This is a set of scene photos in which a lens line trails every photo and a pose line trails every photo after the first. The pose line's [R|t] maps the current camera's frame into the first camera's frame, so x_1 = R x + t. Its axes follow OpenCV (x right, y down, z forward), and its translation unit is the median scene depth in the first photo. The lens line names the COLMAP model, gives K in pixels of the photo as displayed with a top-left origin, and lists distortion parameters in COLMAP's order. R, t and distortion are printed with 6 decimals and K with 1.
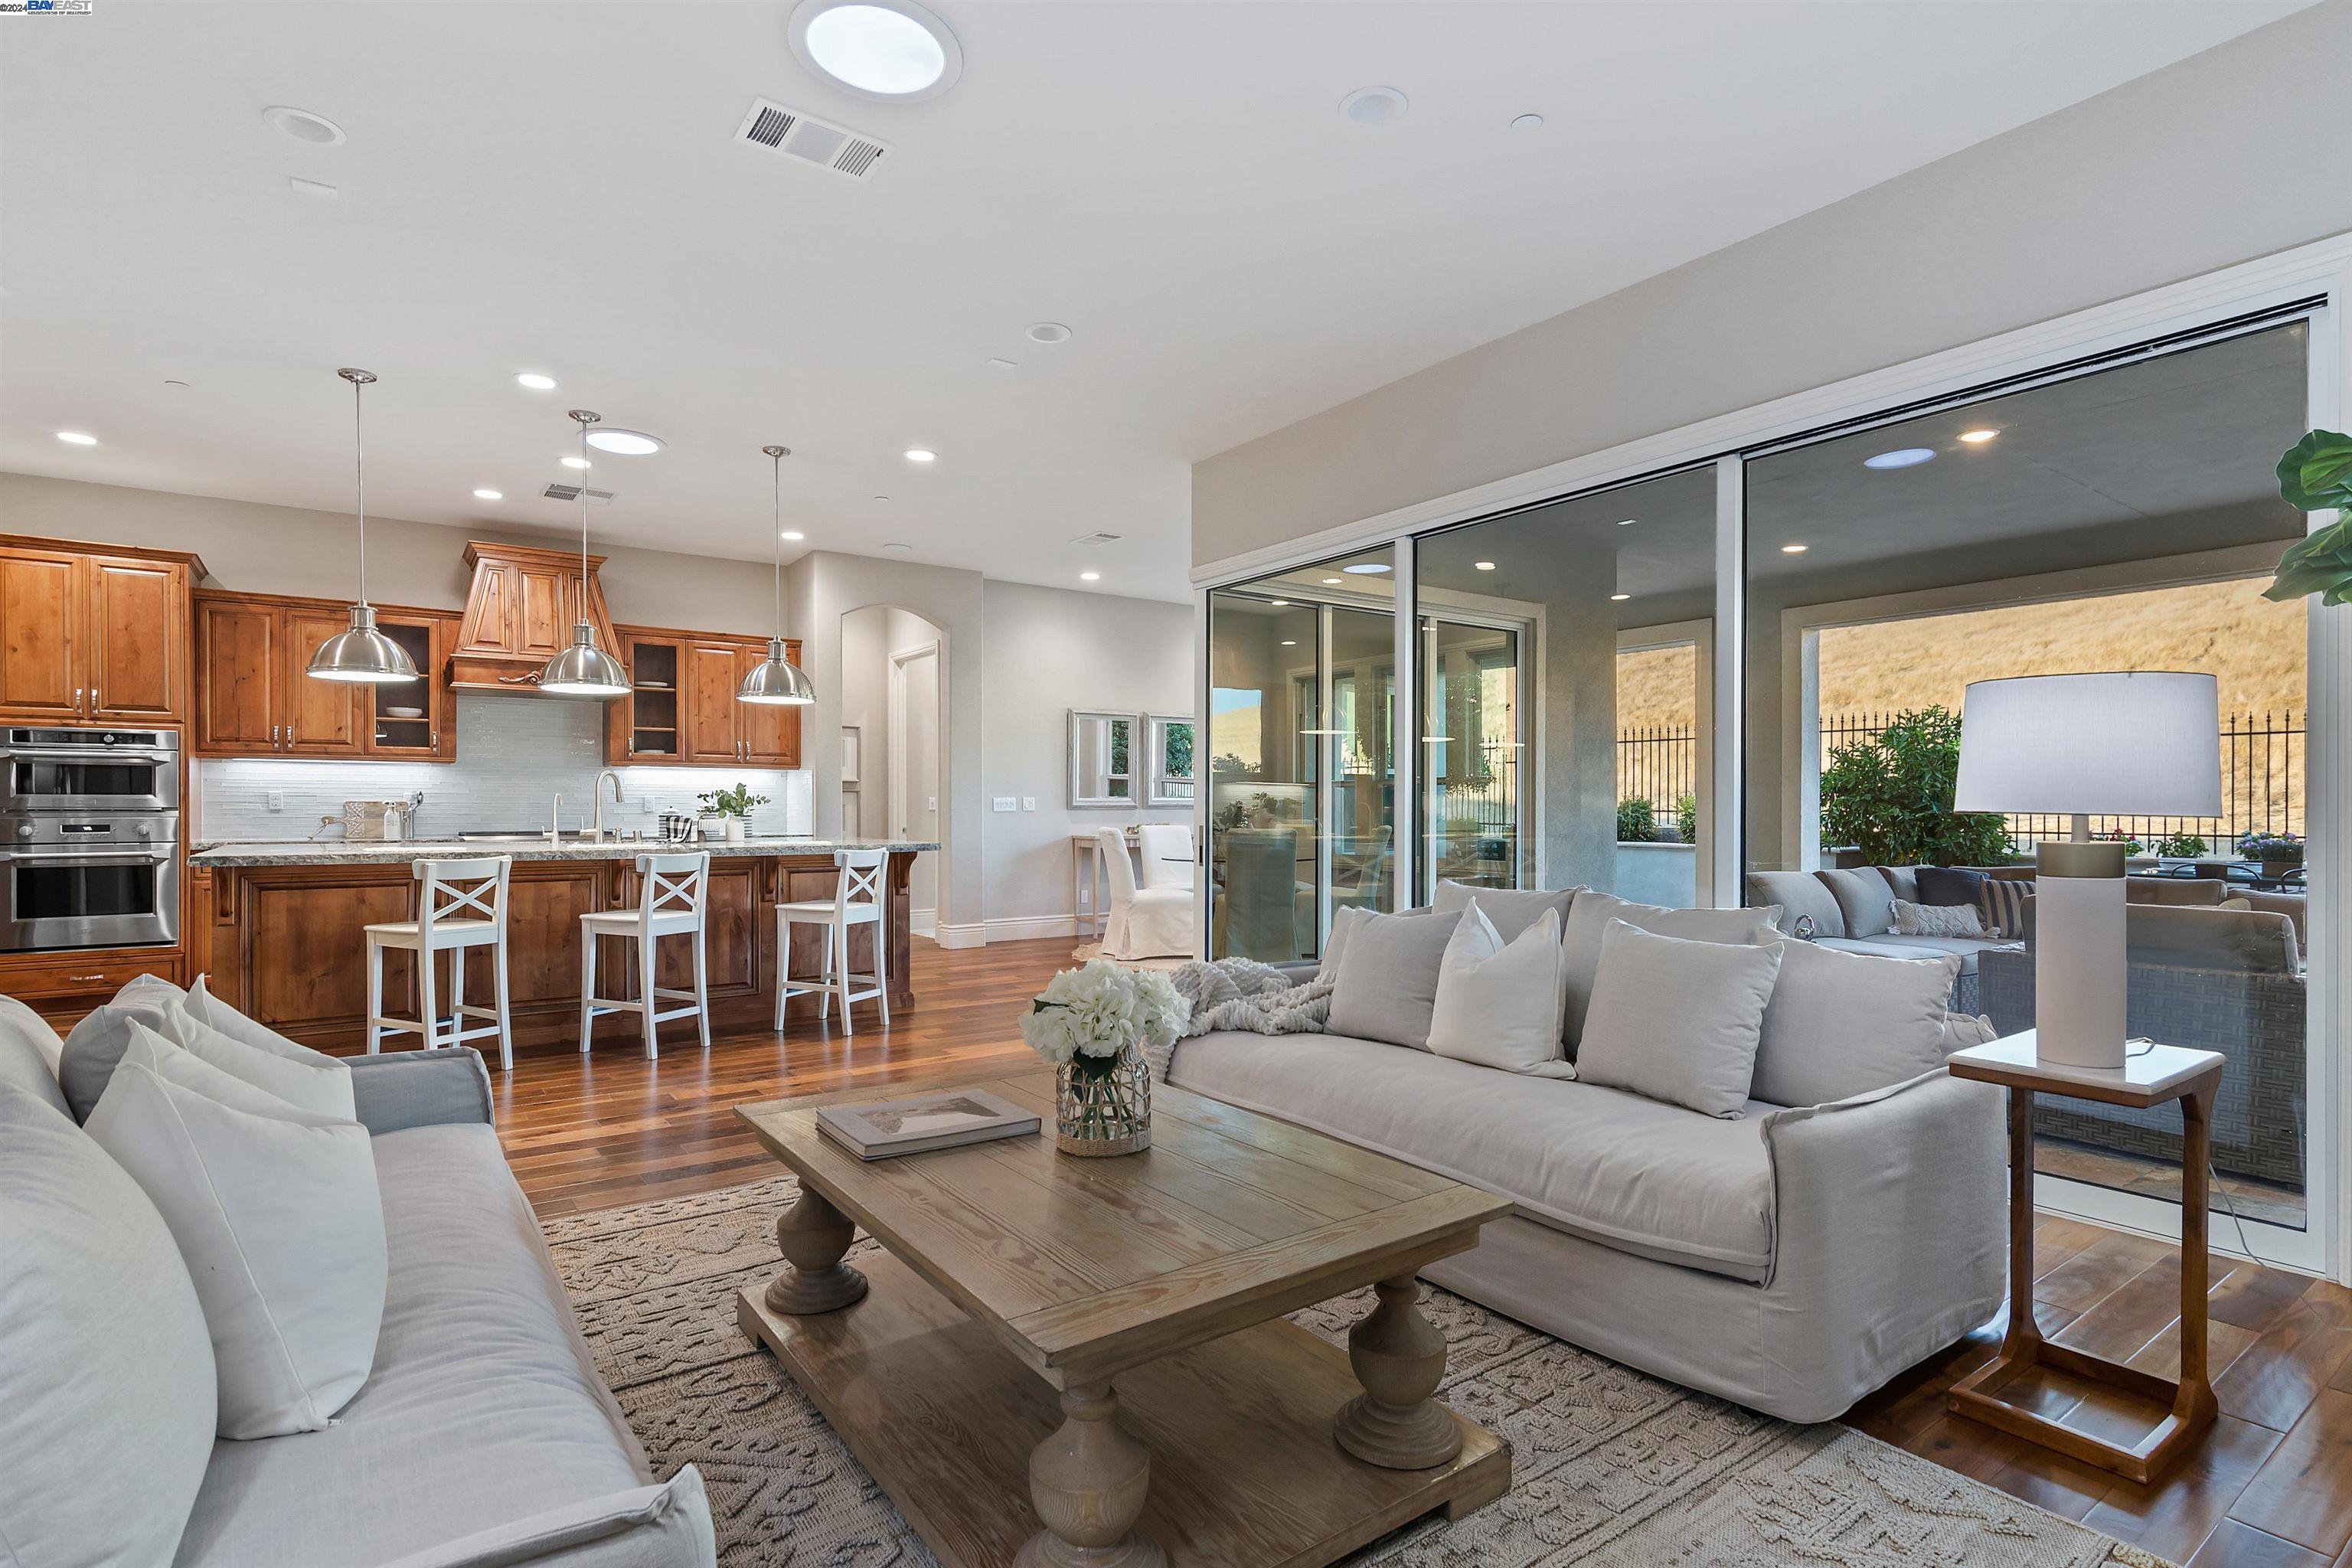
lens RADIAL K [[1150.6, 0, 1191.9], [0, 1150.6, 808.2], [0, 0, 1]] dist [-0.004067, 0.001824]
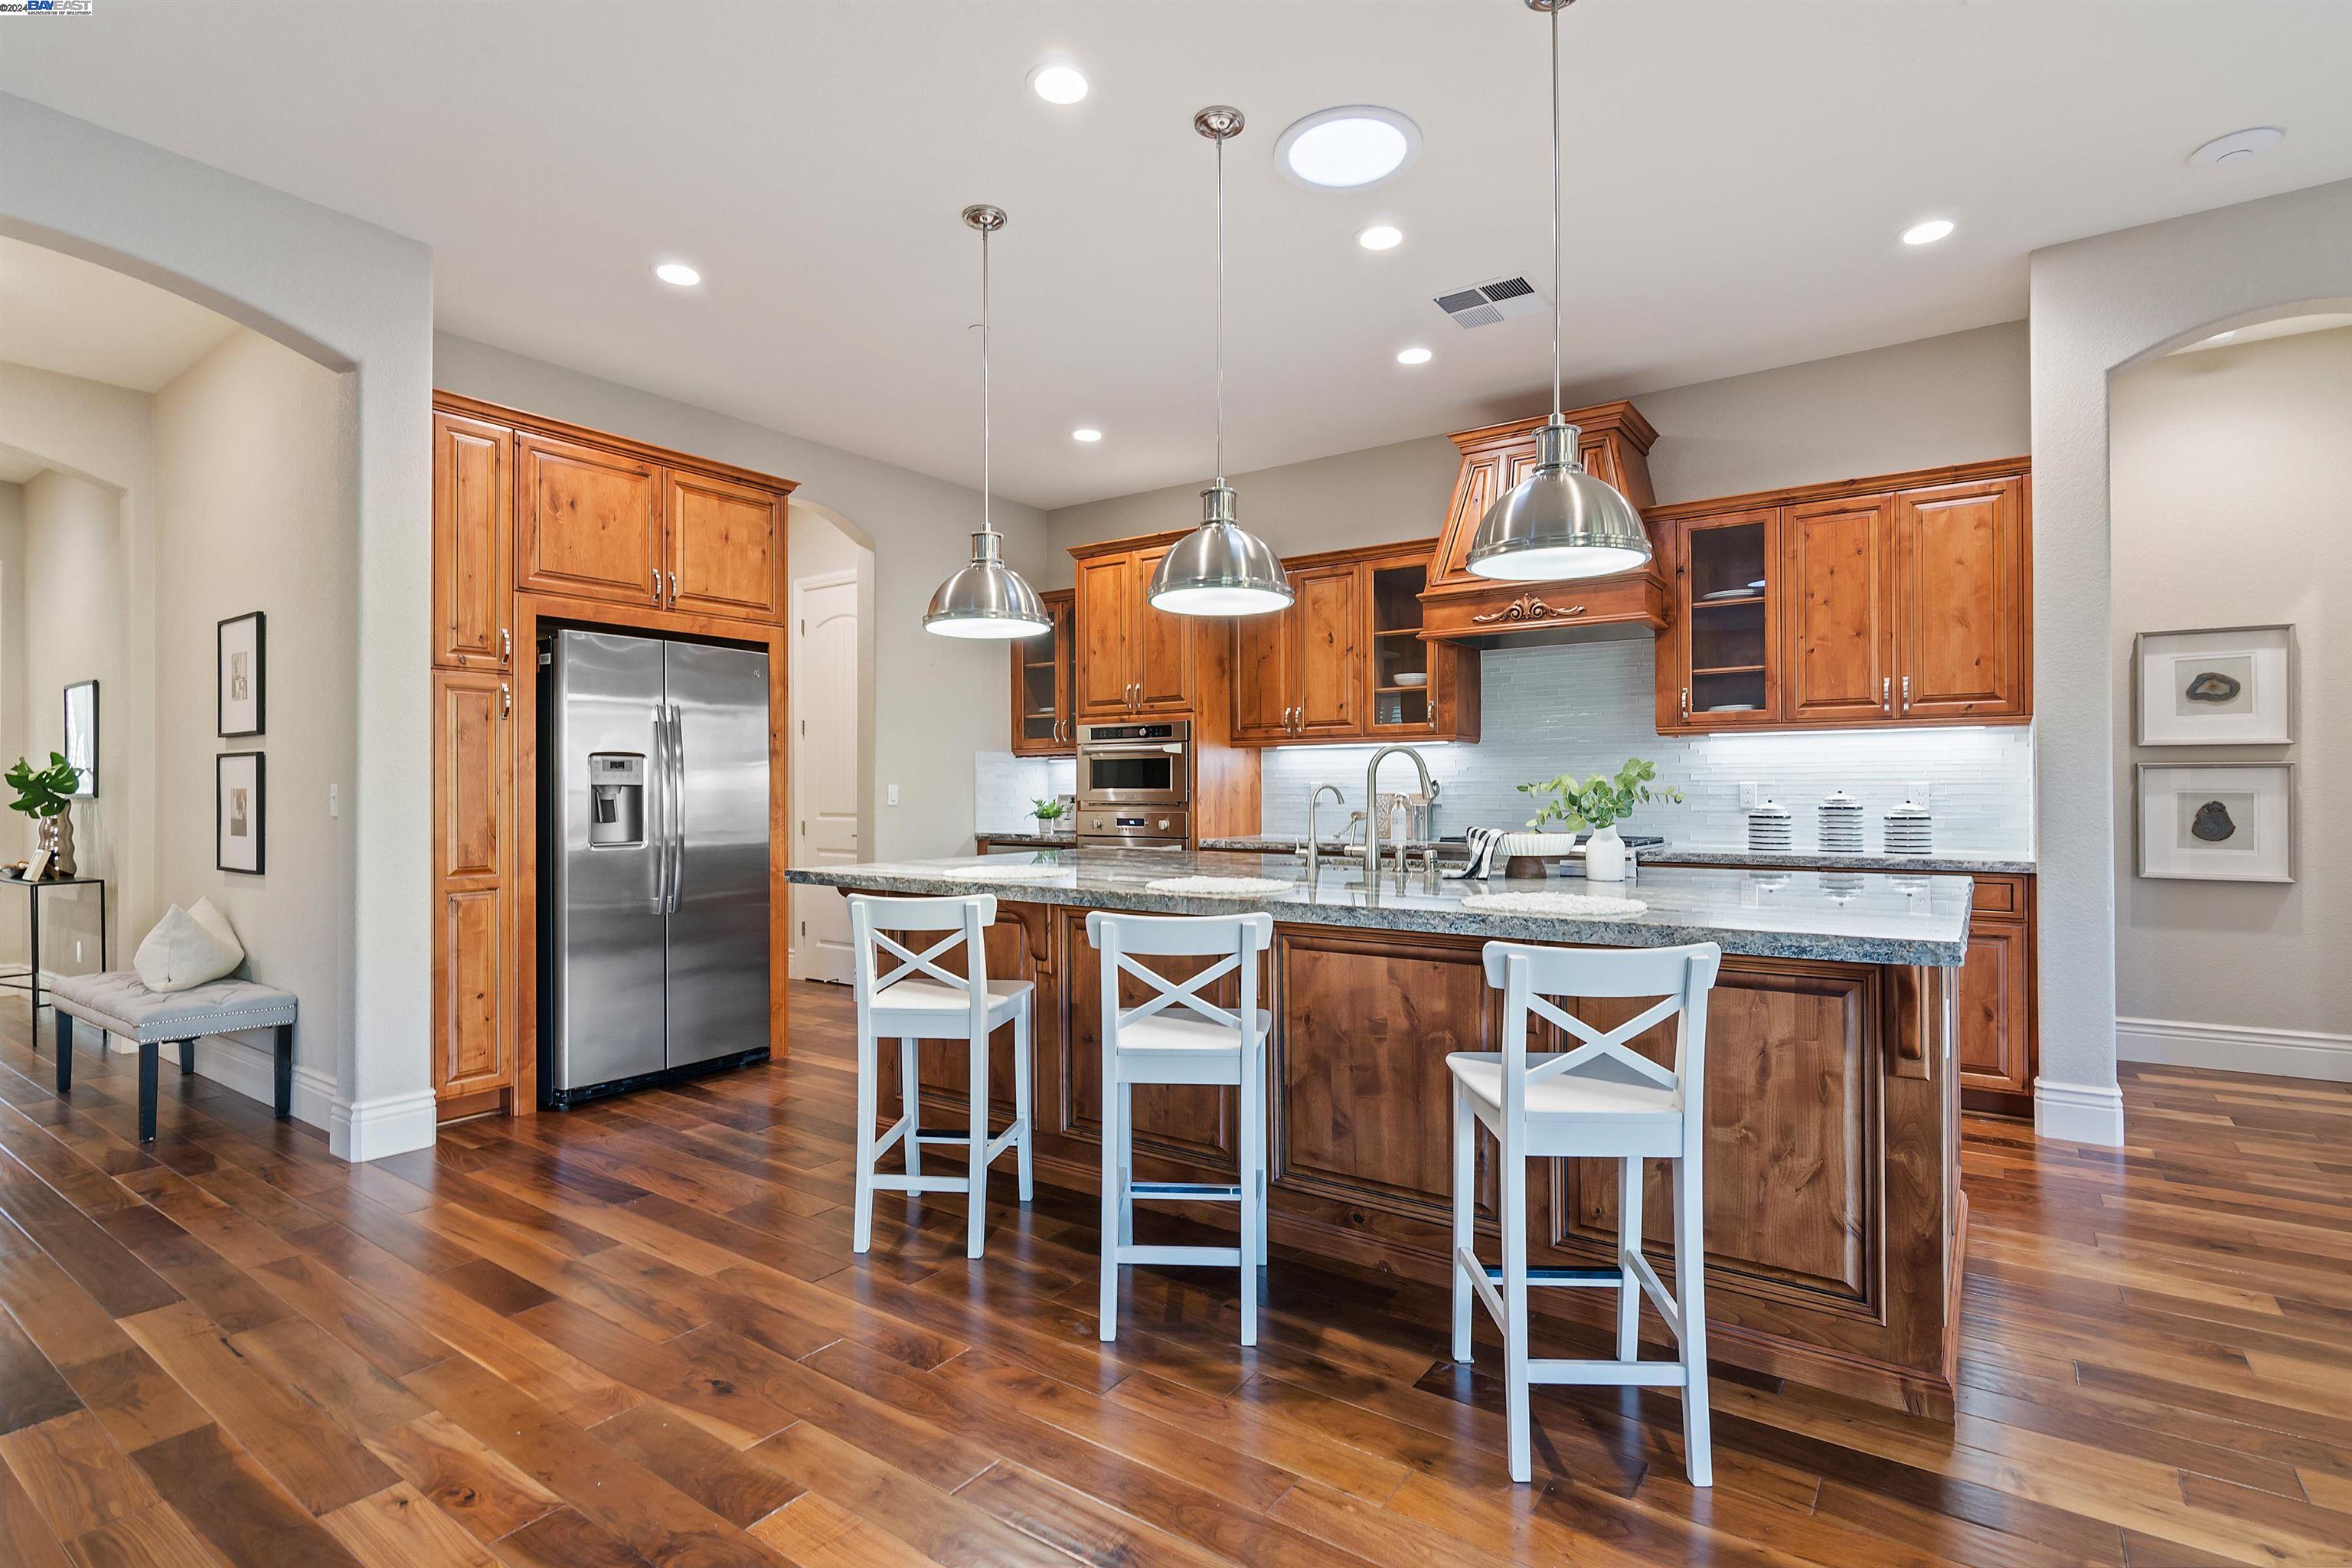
lens RADIAL K [[1150.6, 0, 1181.6], [0, 1150.6, 784.5], [0, 0, 1]] dist [-0.004067, 0.001824]
pose [[0.317802, -0.007766, -0.948125, 0.001732], [0.003604, 0.999969, -0.006983, -0.008451], [0.948150, -0.001198, 0.317820, 0.658063]]
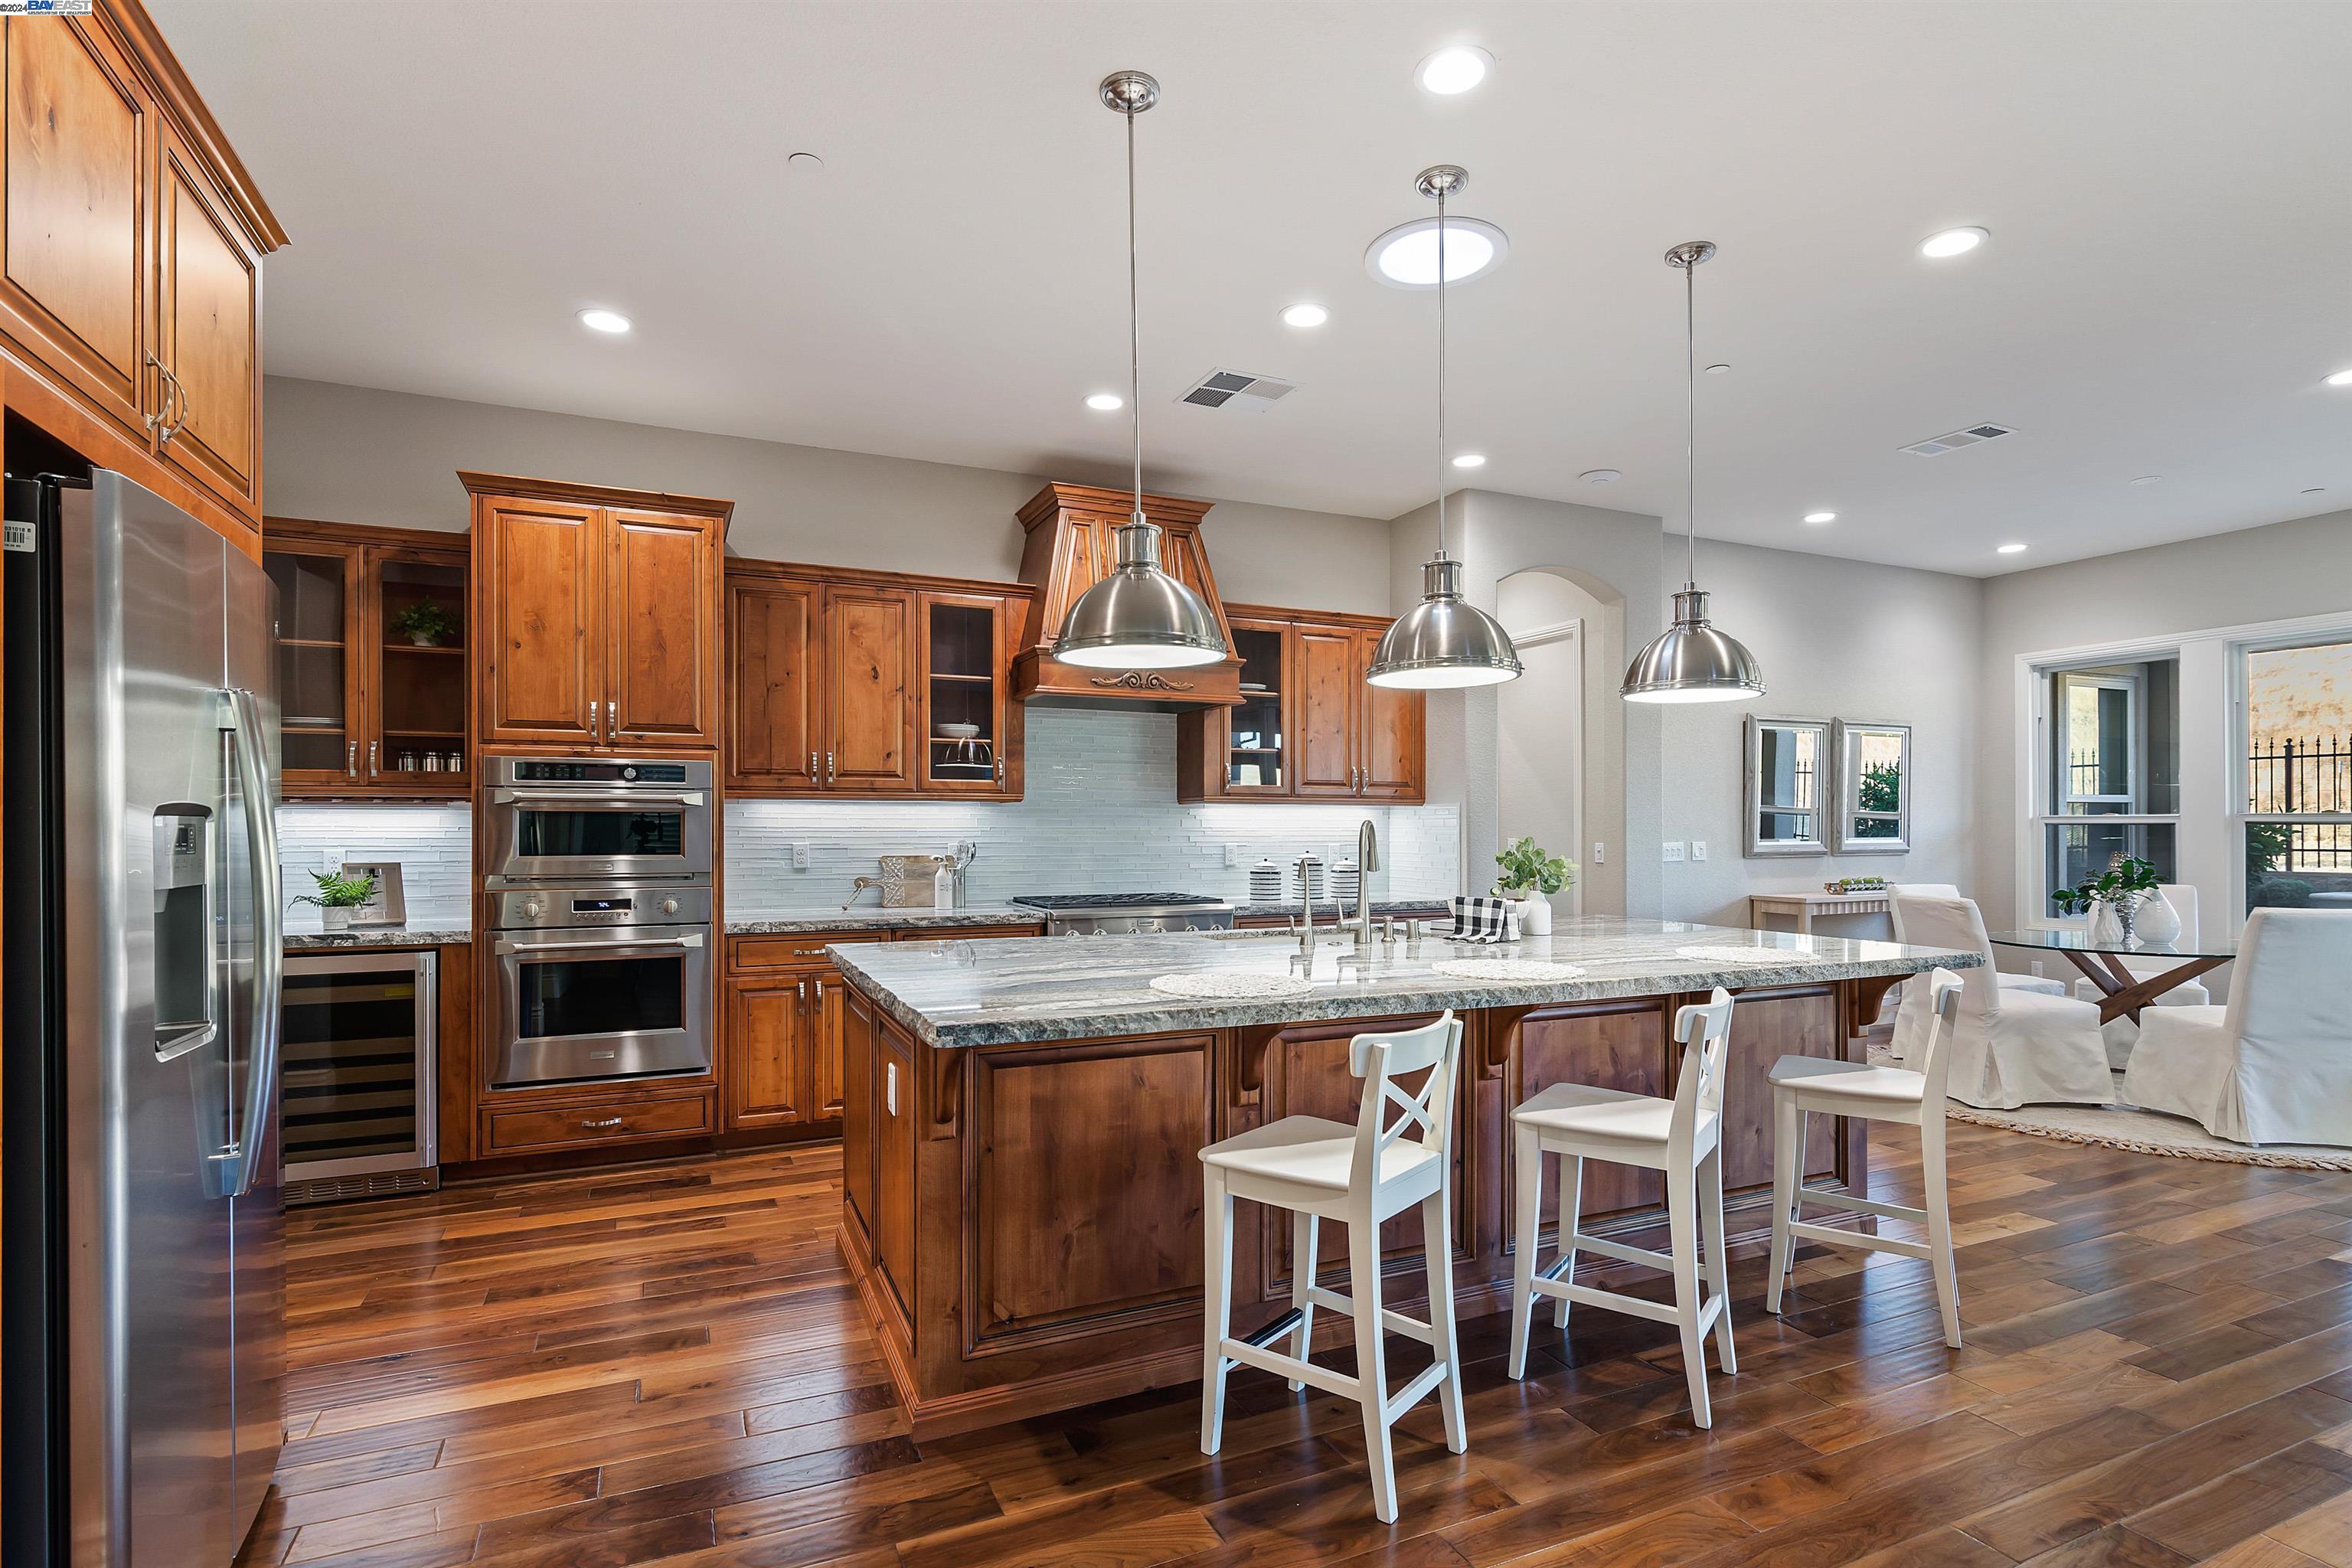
lens RADIAL K [[1150.6, 0, 1188.9], [0, 1150.6, 822.4], [0, 0, 1]] dist [-0.004067, 0.001824]
pose [[0.980726, -0.000133, -0.195388, -0.443953], [-0.000540, 0.999994, -0.003393, -0.026903], [0.195388, 0.003433, 0.980720, 0.361610]]
